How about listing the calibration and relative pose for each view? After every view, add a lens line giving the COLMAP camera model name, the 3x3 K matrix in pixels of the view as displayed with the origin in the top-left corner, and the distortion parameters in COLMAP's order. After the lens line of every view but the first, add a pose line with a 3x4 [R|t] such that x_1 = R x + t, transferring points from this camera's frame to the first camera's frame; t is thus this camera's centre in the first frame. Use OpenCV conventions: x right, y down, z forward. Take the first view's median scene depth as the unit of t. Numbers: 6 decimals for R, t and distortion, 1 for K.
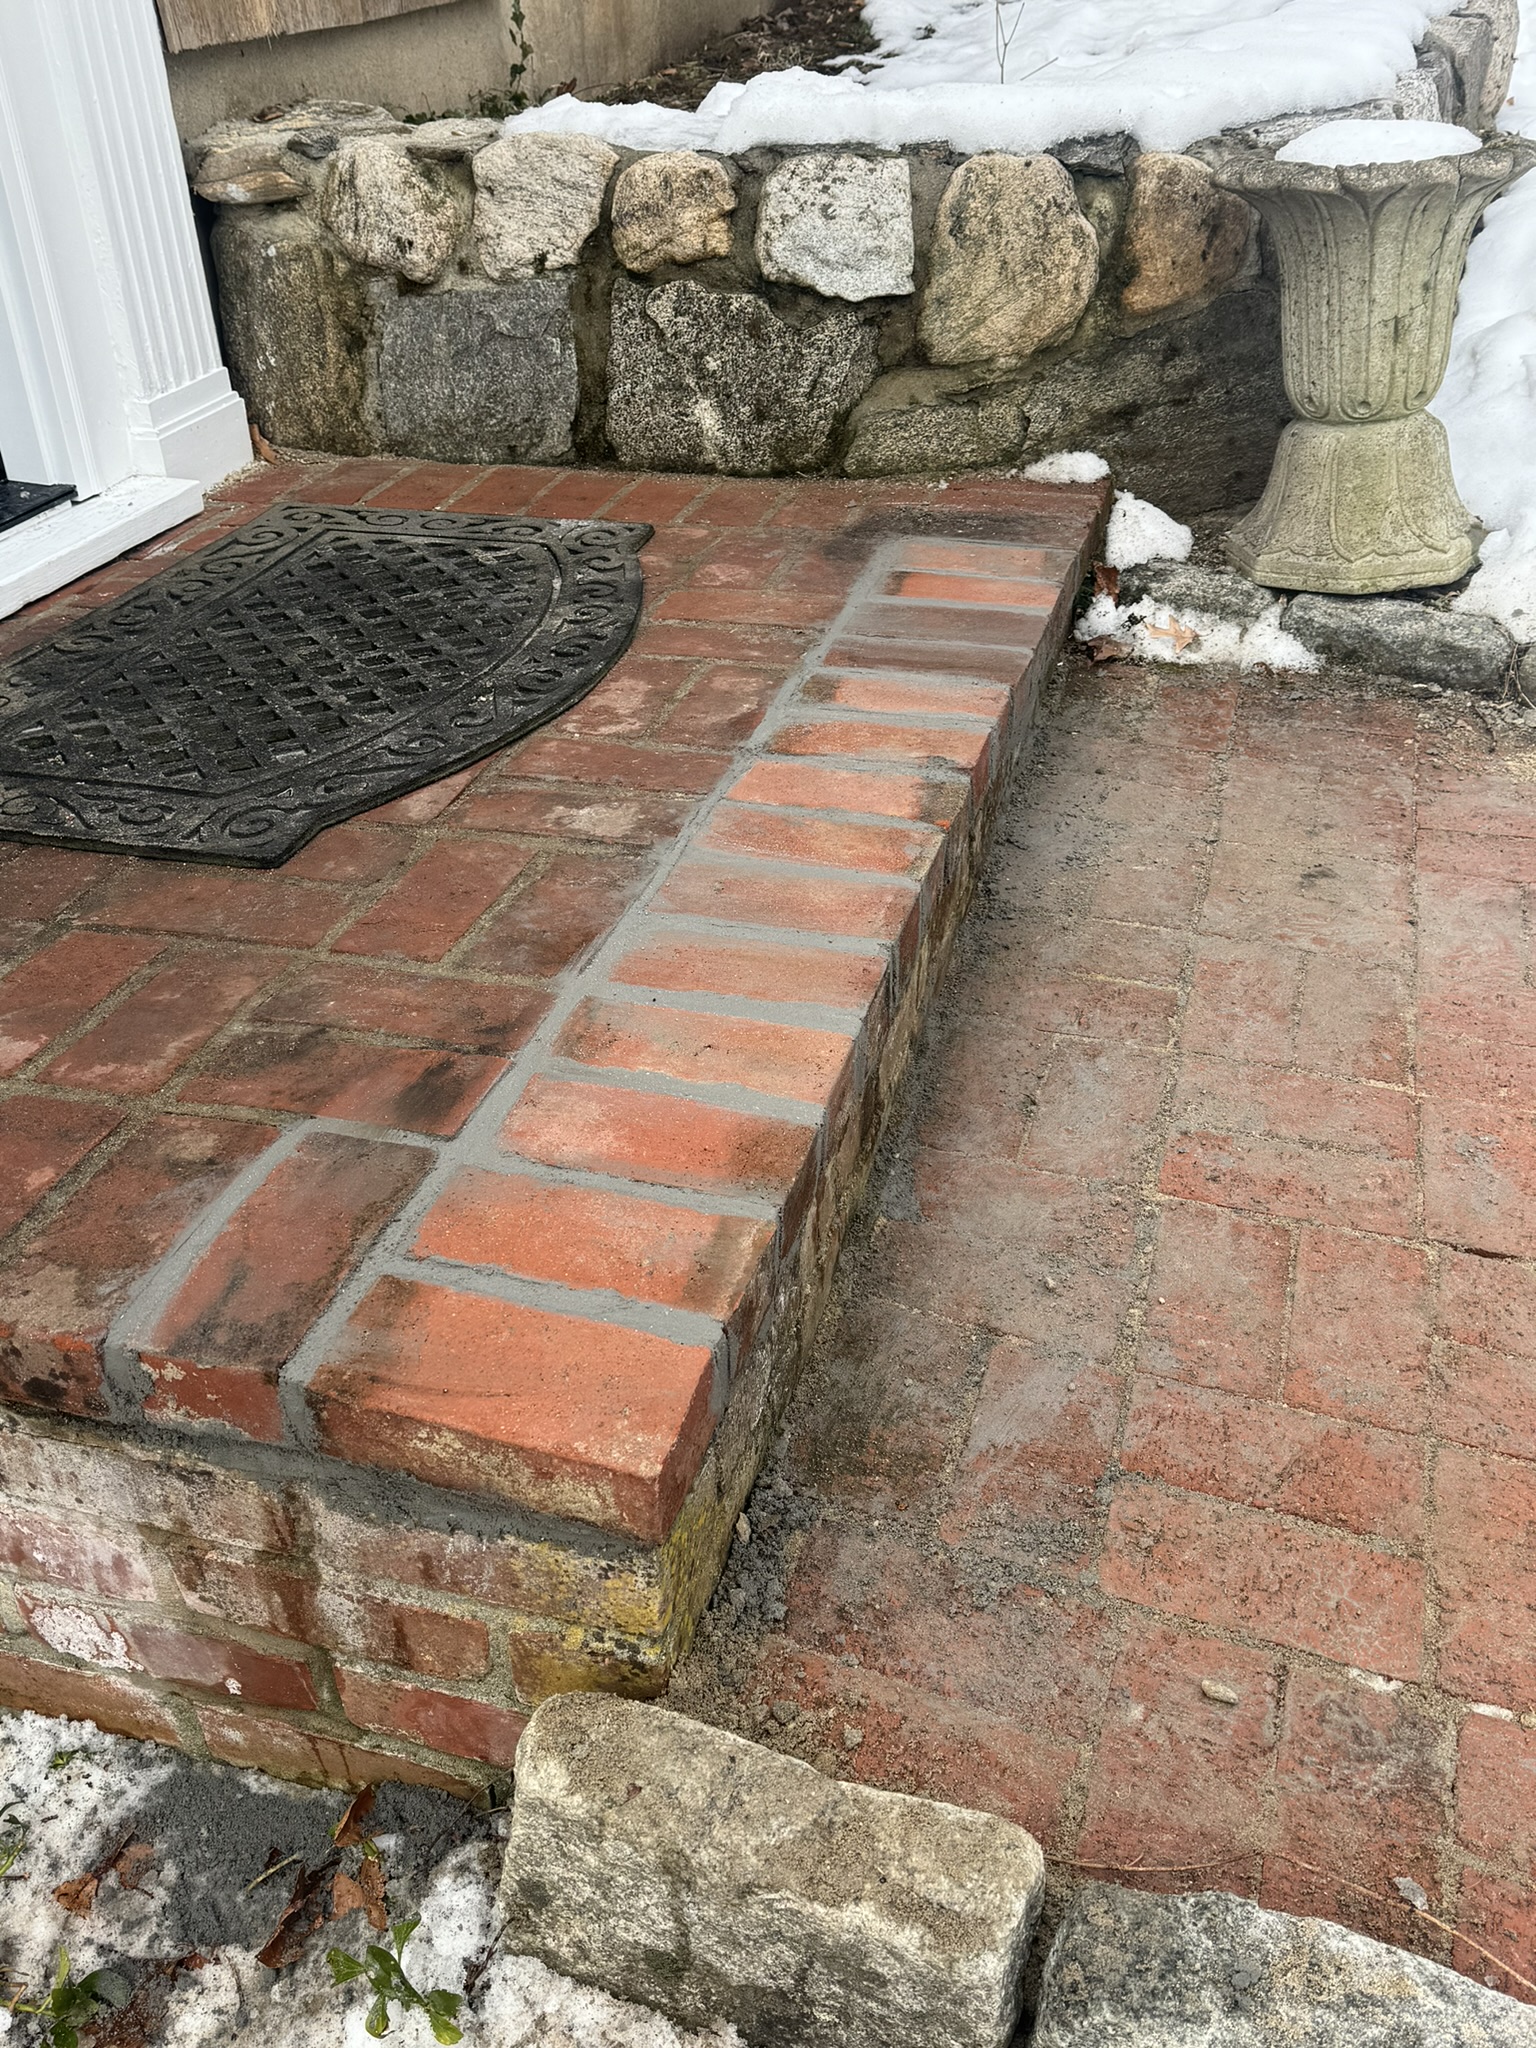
lens RADIAL K [[1904.0, 0, 770.7], [0, 1904.0, 1007.8], [0, 0, 1]] dist [0.096653, -0.202379]
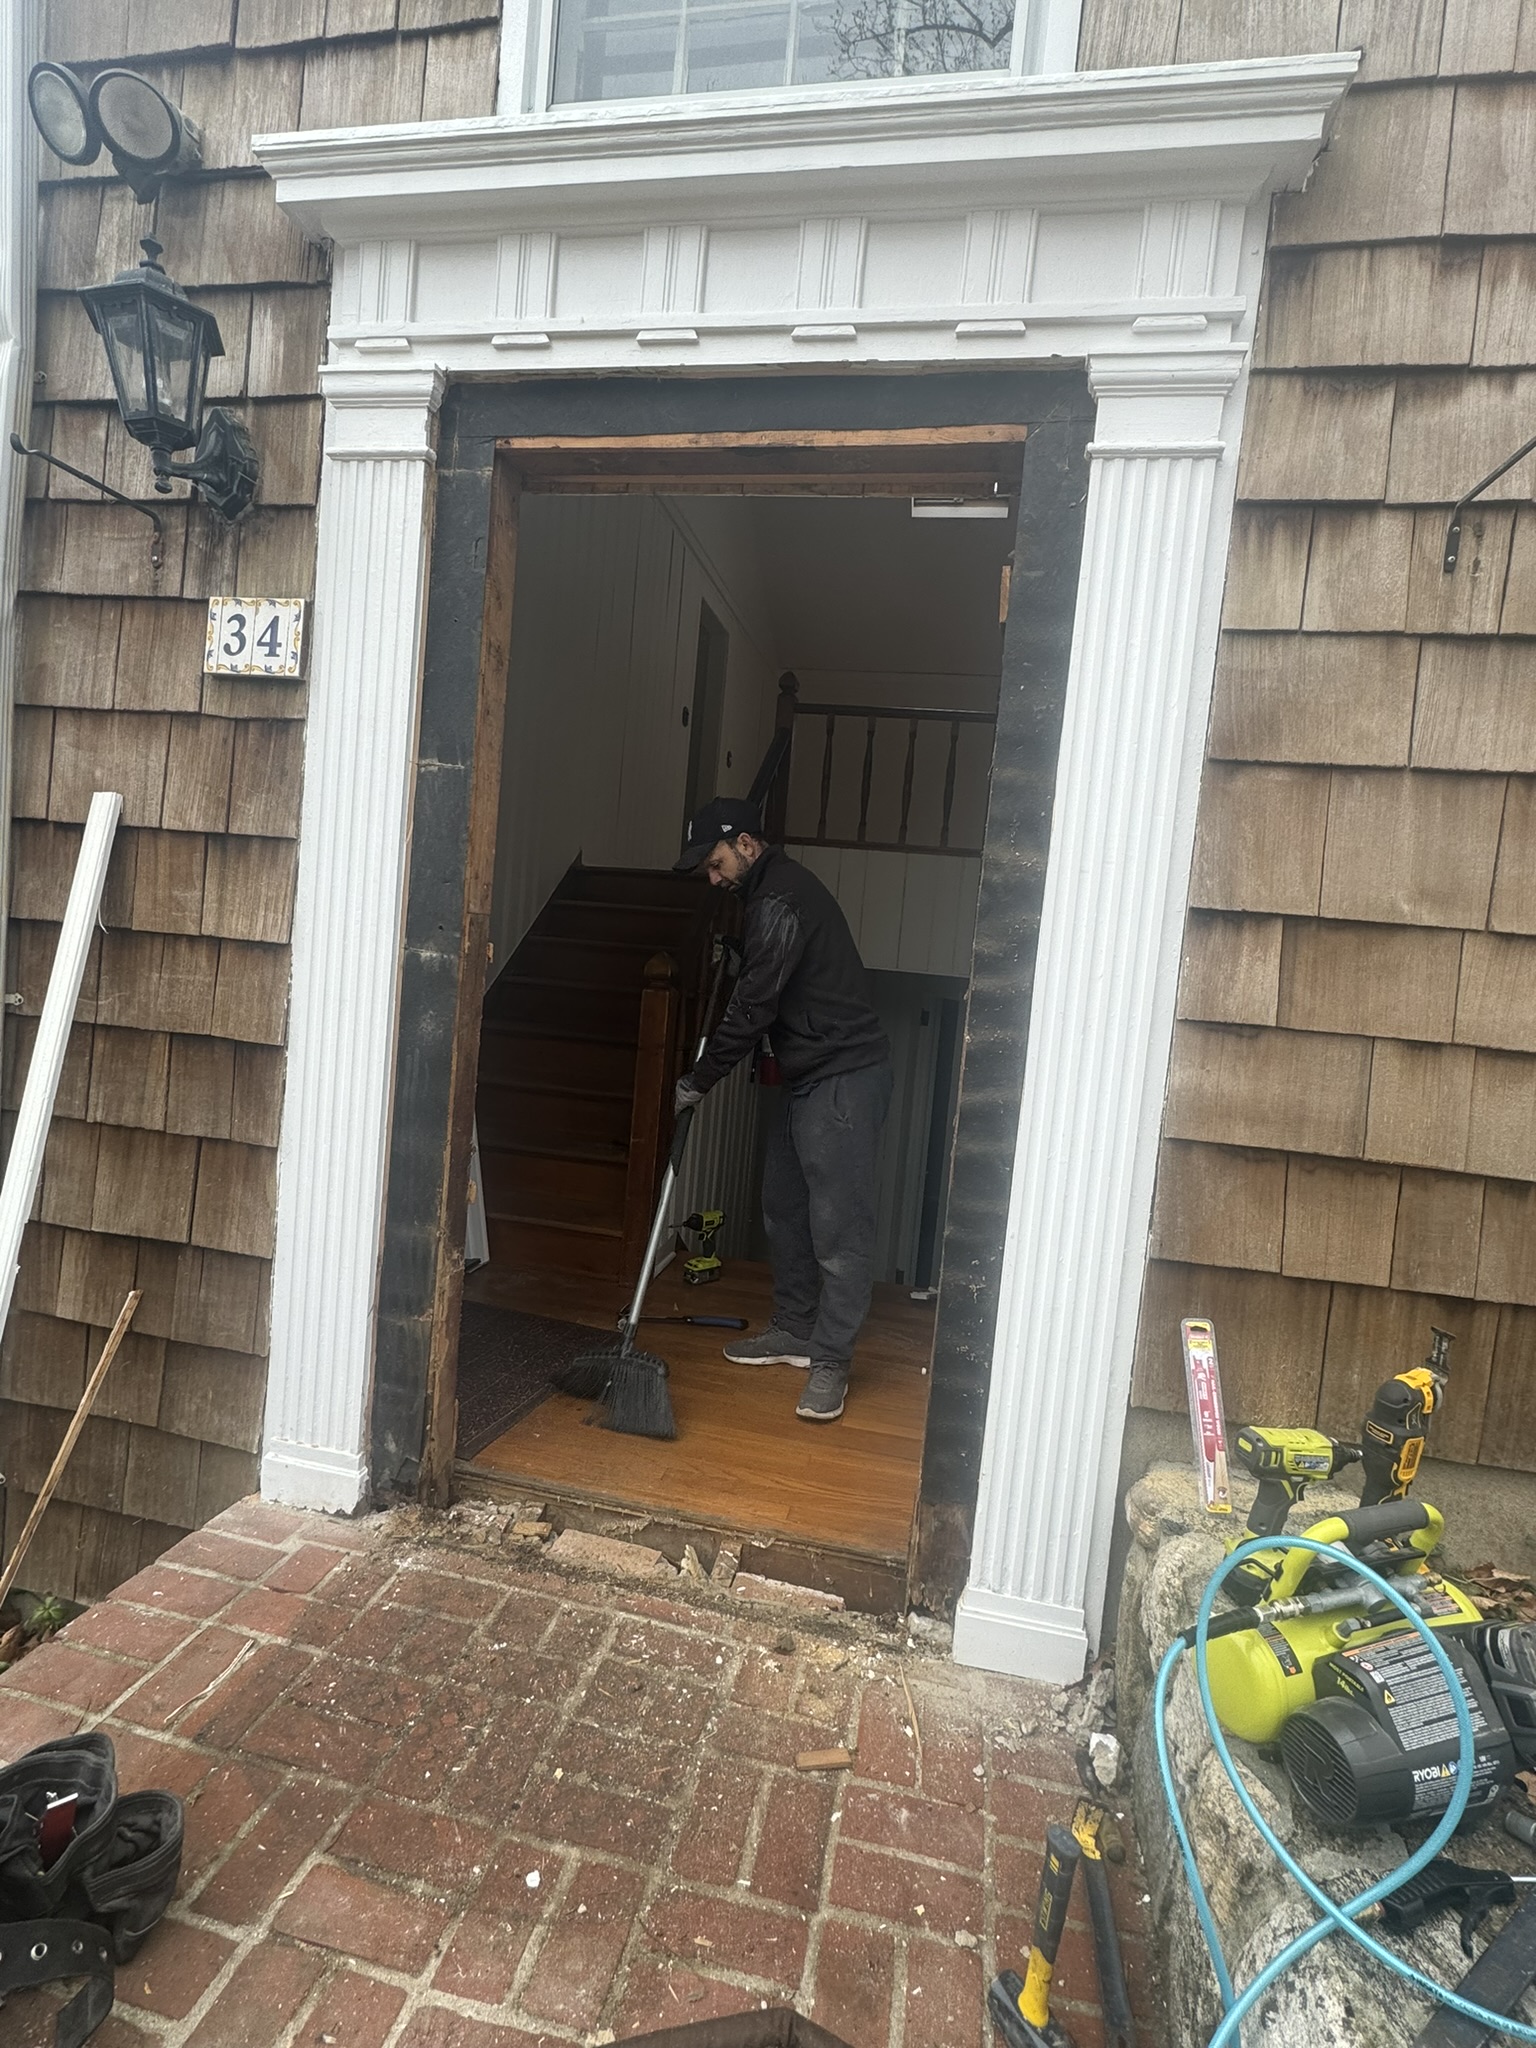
lens RADIAL K [[999.0, 0, 768.0], [0, 999.0, 1024.0], [0, 0, 1]] dist [0.001024, 0.000247]
pose [[0.086898, 0.130210, -0.987671, 0.339880], [-0.589684, 0.805803, 0.054351, -0.614936], [0.802945, 0.577691, 0.146806, 0.547777]]
